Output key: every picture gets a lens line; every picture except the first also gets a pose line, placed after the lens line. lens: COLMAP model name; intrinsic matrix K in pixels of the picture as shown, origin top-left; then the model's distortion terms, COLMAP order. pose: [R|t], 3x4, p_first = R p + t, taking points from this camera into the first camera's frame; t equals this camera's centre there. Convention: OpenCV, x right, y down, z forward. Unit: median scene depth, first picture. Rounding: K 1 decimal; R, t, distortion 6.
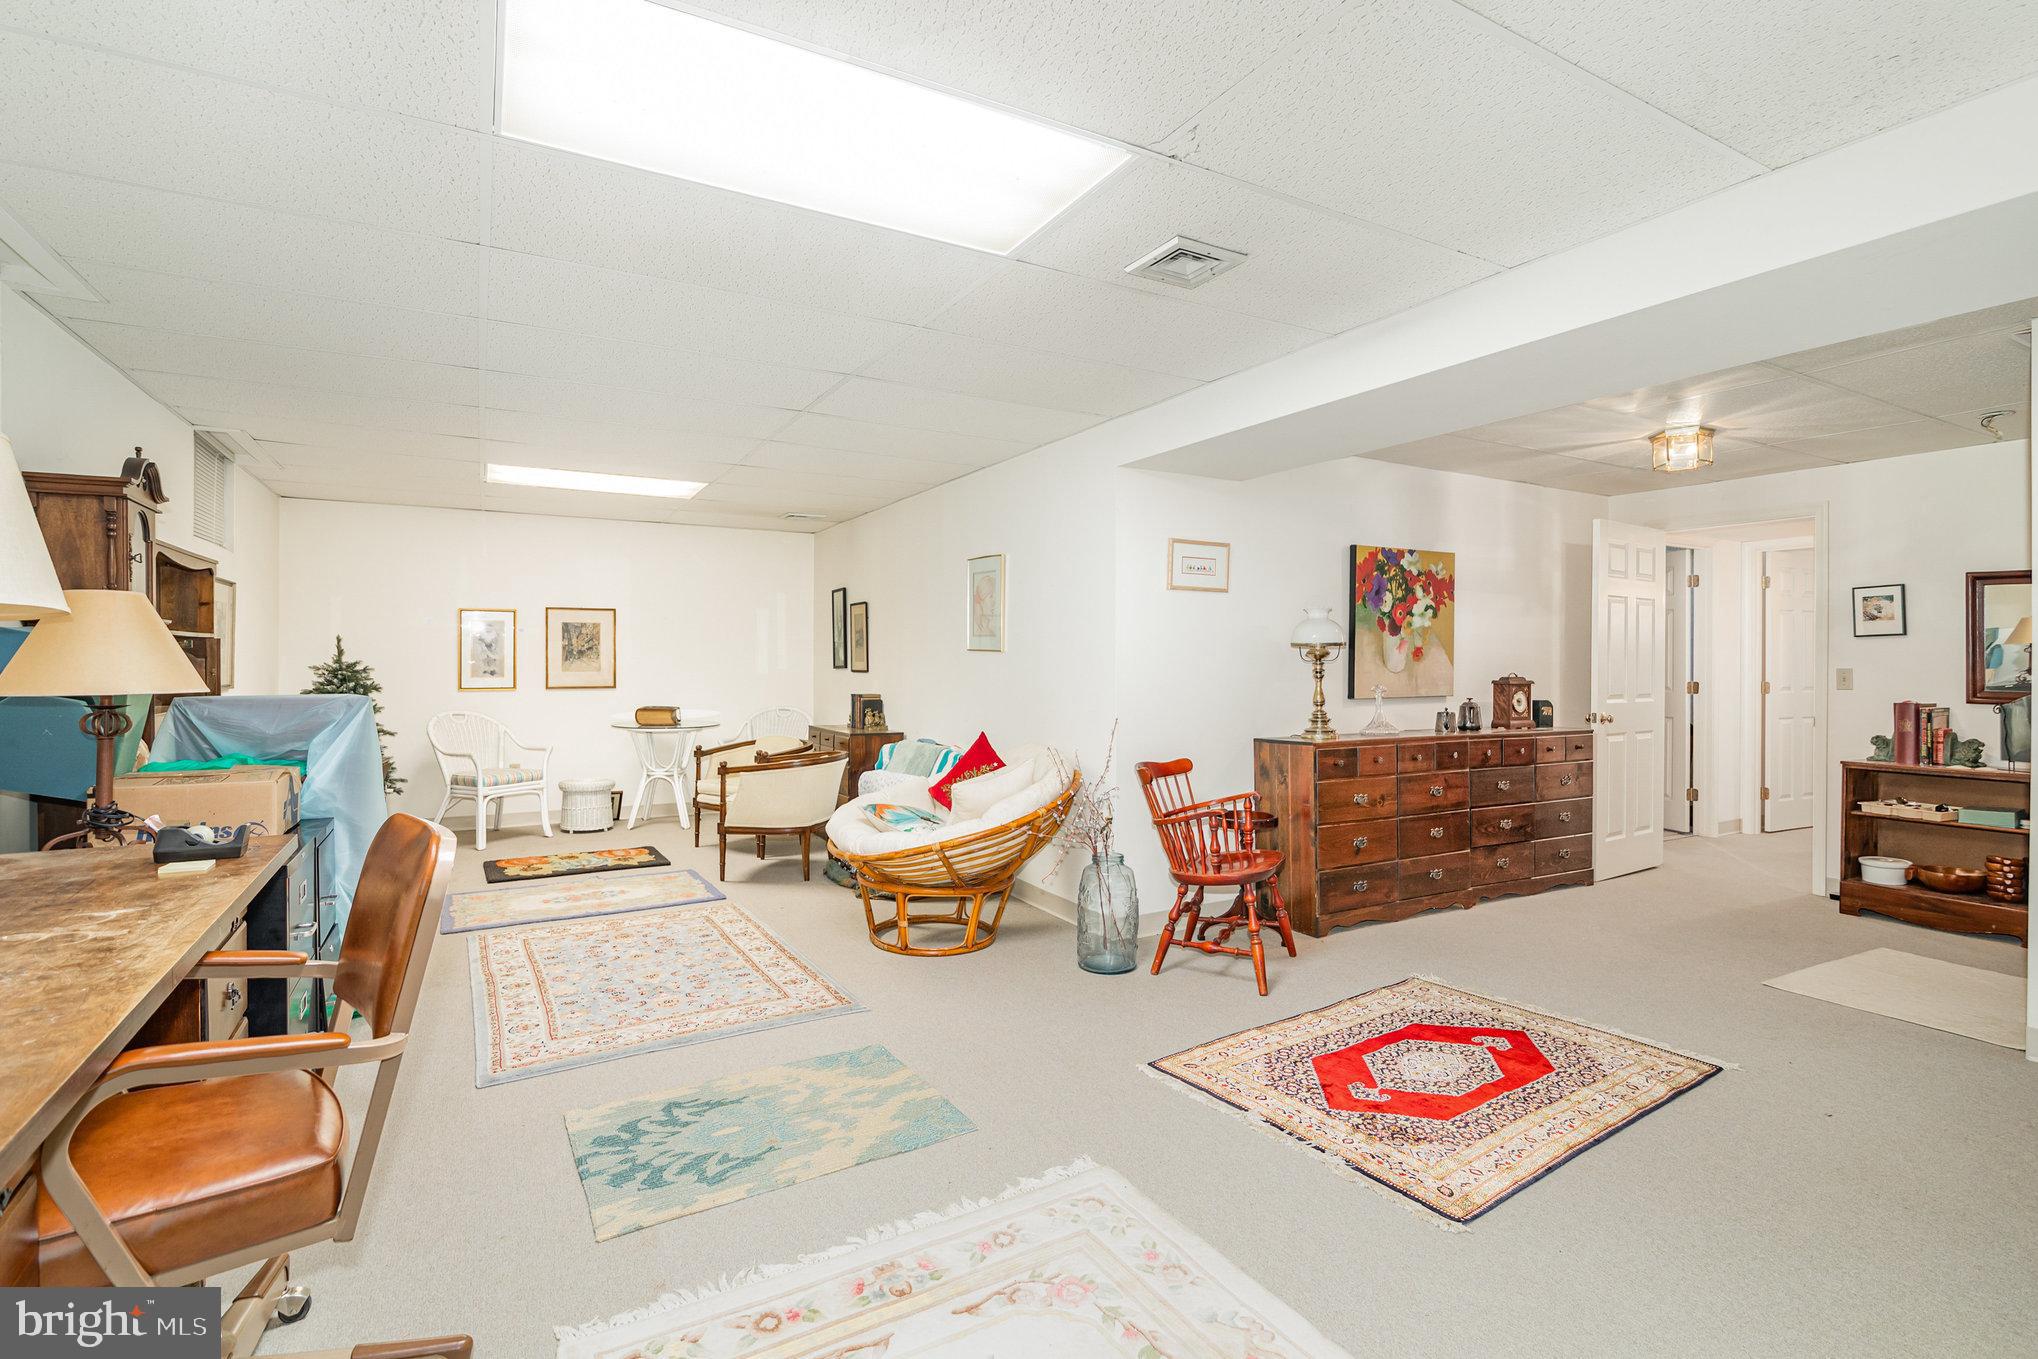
lens RADIAL K [[952.1, 0, 1026.0], [0, 952.1, 668.5], [0, 0, 1]] dist [-0.014210, -0.000053]
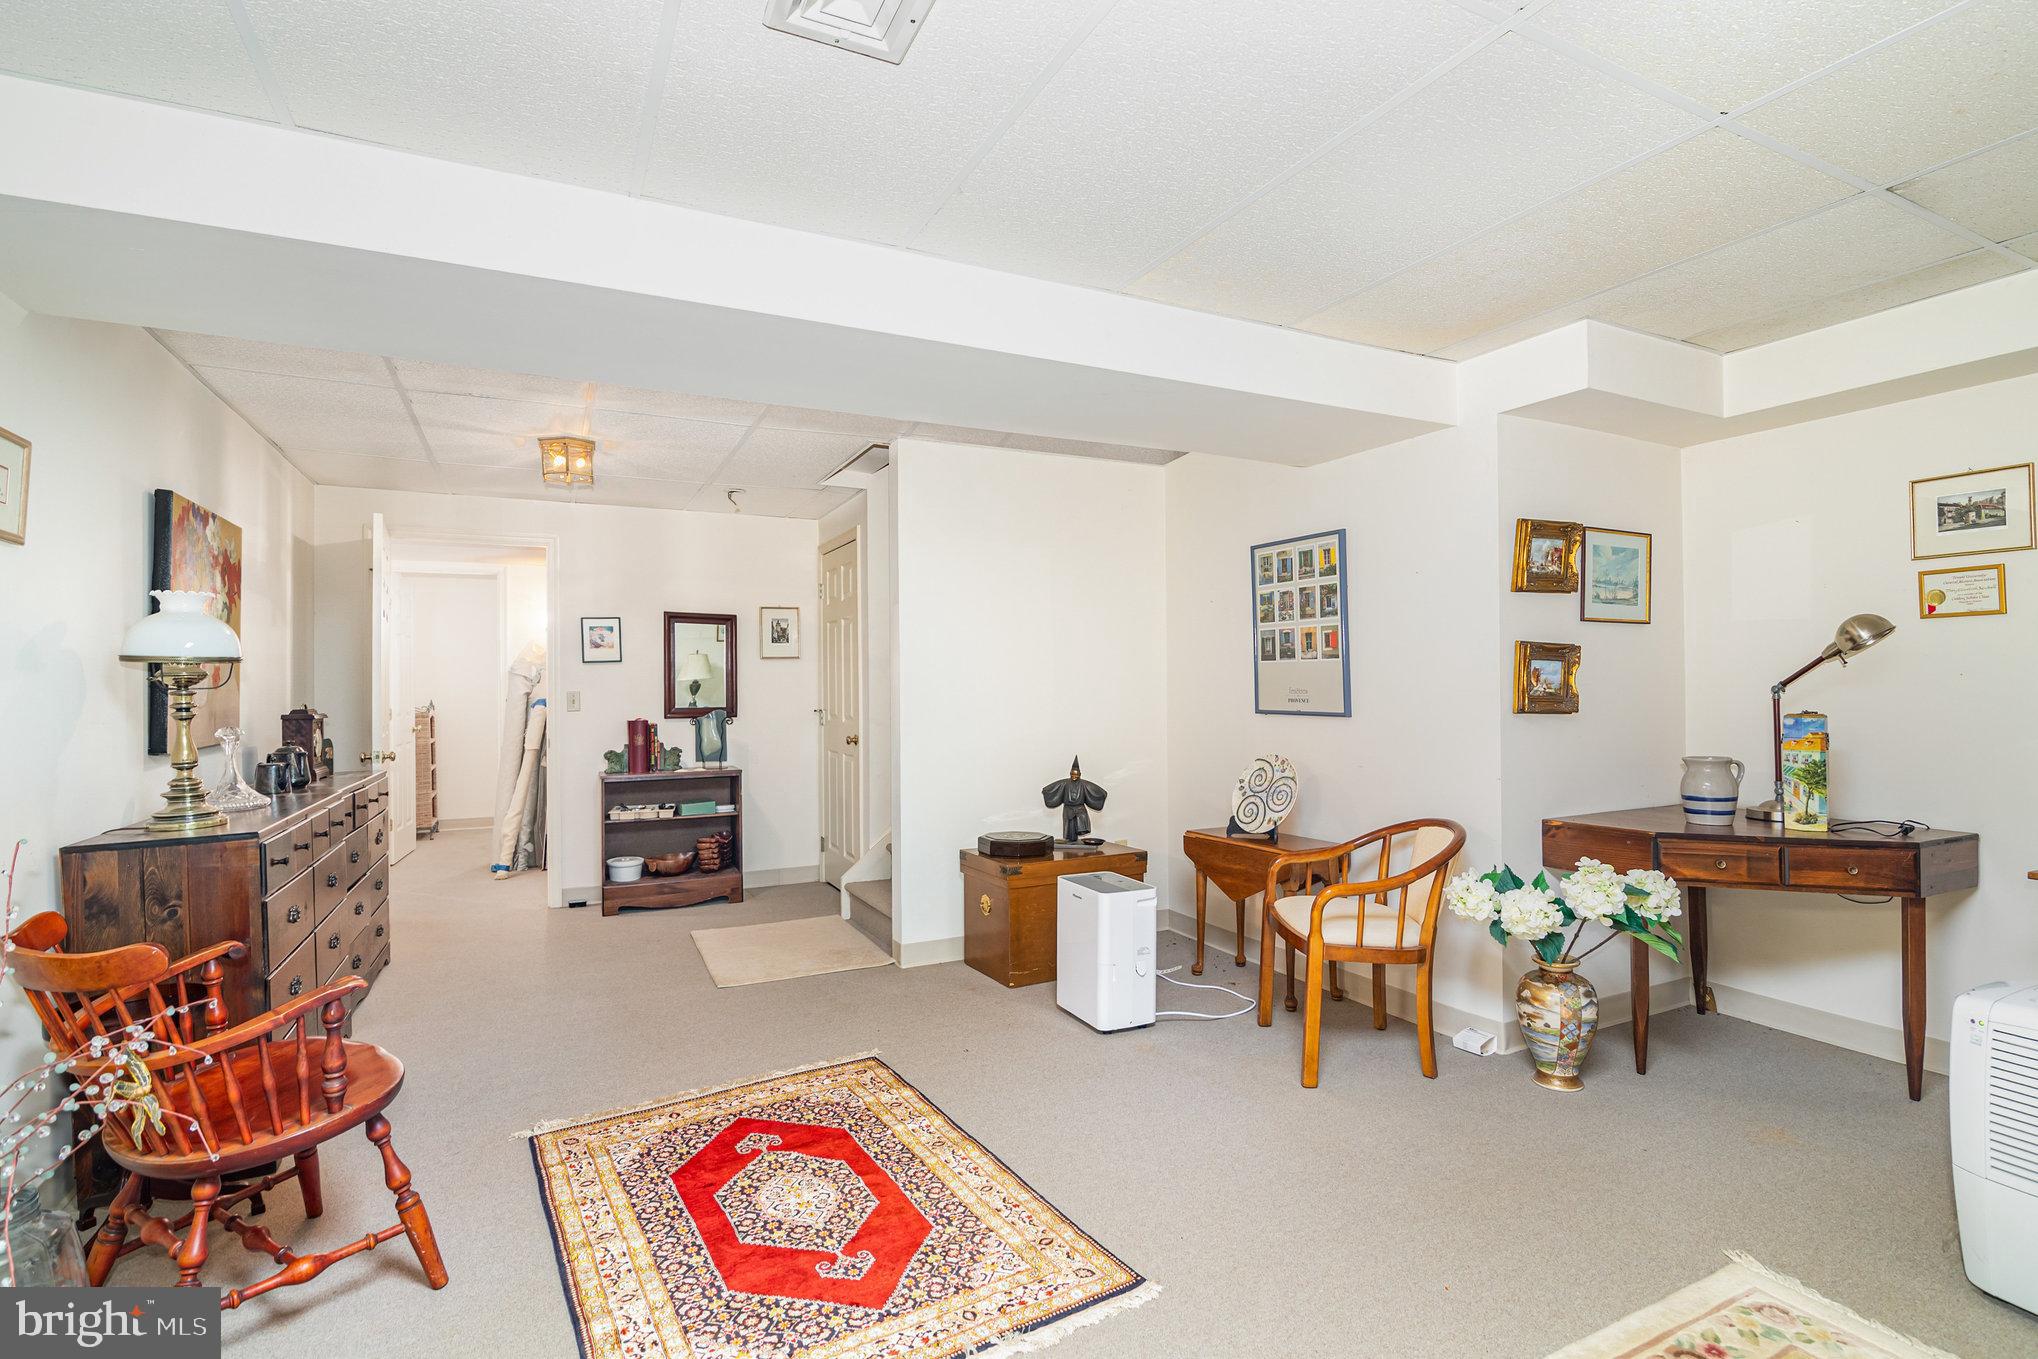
lens RADIAL K [[952.1, 0, 1028.1], [0, 952.1, 680.4], [0, 0, 1]] dist [-0.014210, -0.000053]
pose [[0.041481, -0.000701, 0.999139, -0.285083], [0.008812, 0.999961, 0.000336, -0.011911], [-0.999100, 0.008791, 0.041485, 0.609413]]
